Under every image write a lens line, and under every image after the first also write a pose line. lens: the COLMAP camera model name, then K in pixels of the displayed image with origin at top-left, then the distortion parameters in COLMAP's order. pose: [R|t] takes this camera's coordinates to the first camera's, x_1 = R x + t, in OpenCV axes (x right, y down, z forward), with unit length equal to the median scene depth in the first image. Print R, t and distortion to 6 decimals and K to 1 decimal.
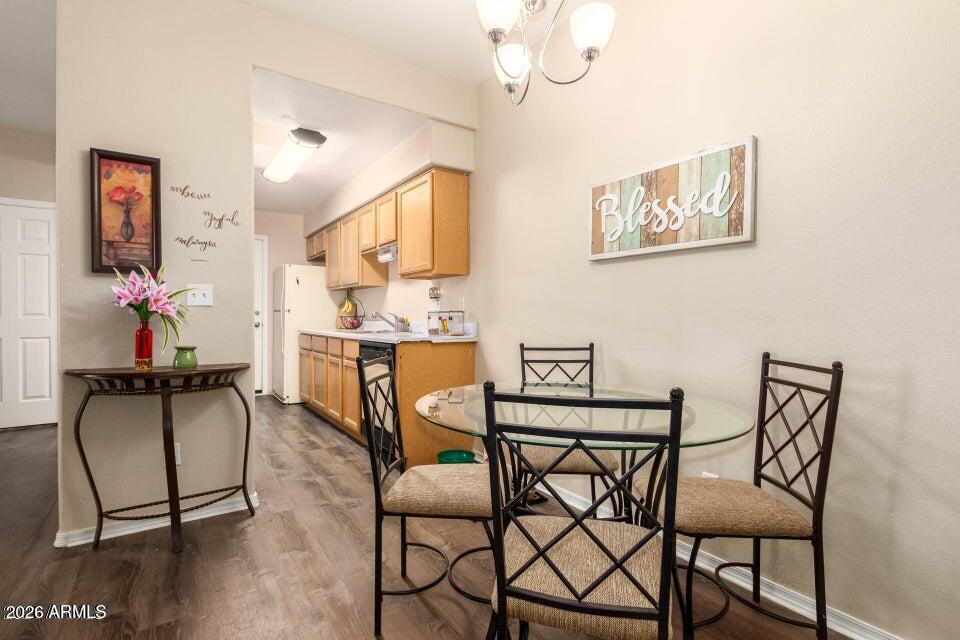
lens RADIAL K [[444.5, 0, 473.5], [0, 444.5, 322.1], [0, 0, 1]] dist [-0.003603, -0.000120]
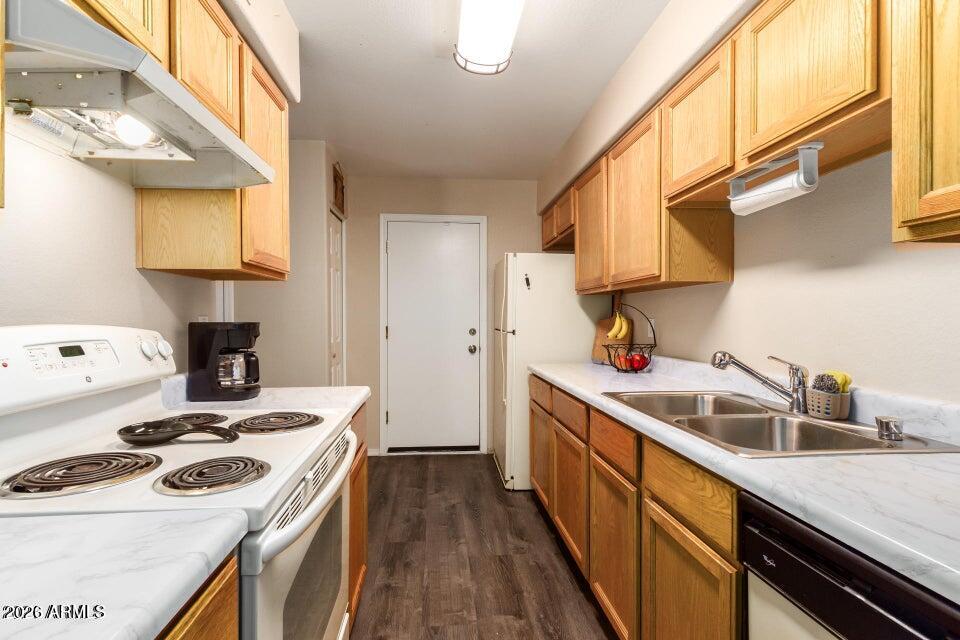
lens RADIAL K [[444.5, 0, 474.9], [0, 444.5, 320.6], [0, 0, 1]] dist [-0.003603, -0.000120]
pose [[0.874319, -0.002441, -0.485346, -0.186567], [-0.003839, 0.999921, -0.011945, -0.036119], [0.485337, 0.012307, 0.874240, 0.491843]]
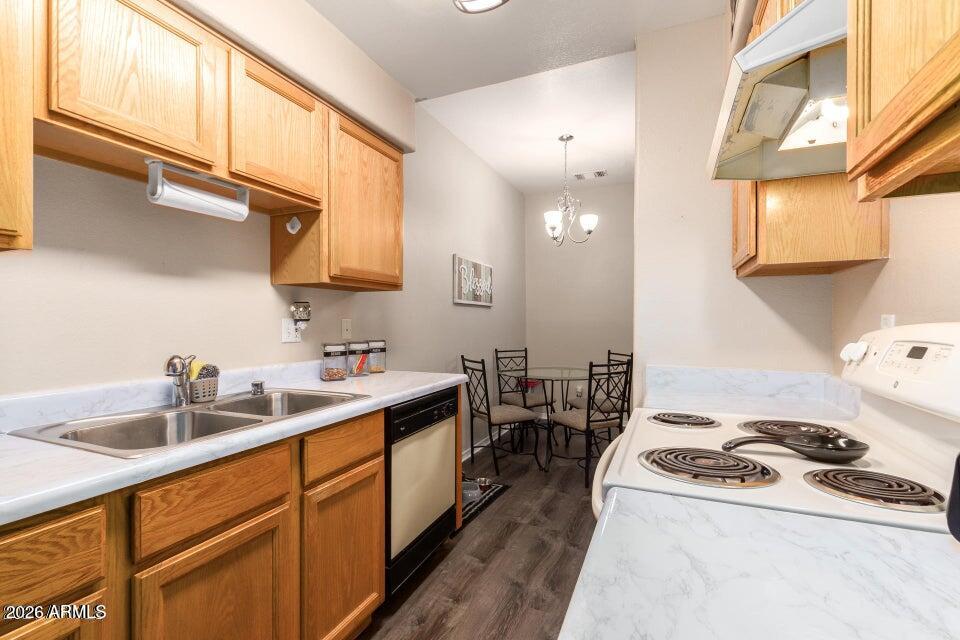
lens RADIAL K [[444.5, 0, 478.8], [0, 444.5, 320.7], [0, 0, 1]] dist [-0.003603, -0.000120]
pose [[-0.532260, -0.003193, 0.846575, -0.511501], [0.016120, 0.999773, 0.013906, -0.041753], [-0.846427, 0.021049, -0.532088, 0.827833]]
